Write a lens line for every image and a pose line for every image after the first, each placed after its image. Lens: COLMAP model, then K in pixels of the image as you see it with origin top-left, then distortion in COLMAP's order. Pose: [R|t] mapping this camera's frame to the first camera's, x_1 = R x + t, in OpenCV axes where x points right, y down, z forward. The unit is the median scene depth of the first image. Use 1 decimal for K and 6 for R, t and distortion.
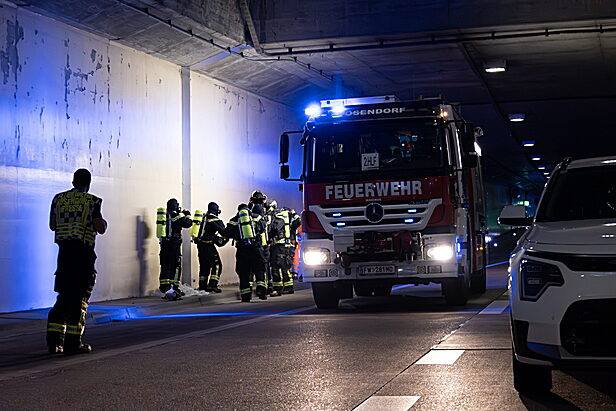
lens RADIAL K [[1207.3, 0, 308.0], [0, 1207.3, 207.3], [0, 0, 1]] dist [0.022455, 0.000000]
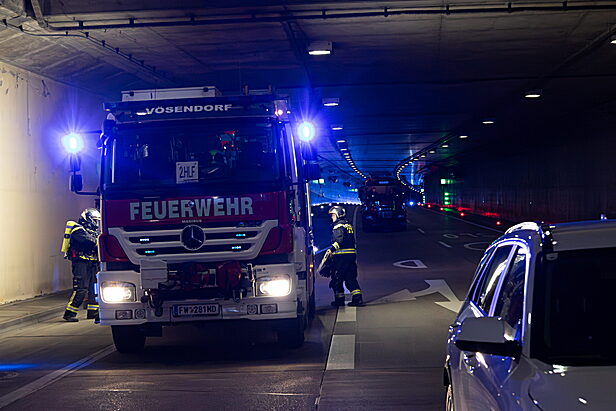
lens RADIAL K [[1207.3, 0, 309.6], [0, 1207.3, 203.2], [0, 0, 1]] dist [0.022455, 0.000000]
pose [[0.984306, -0.000166, 0.176469, -0.008724], [-0.003561, 0.999777, 0.020803, -0.033192], [-0.176433, -0.021105, 0.984086, 0.201863]]
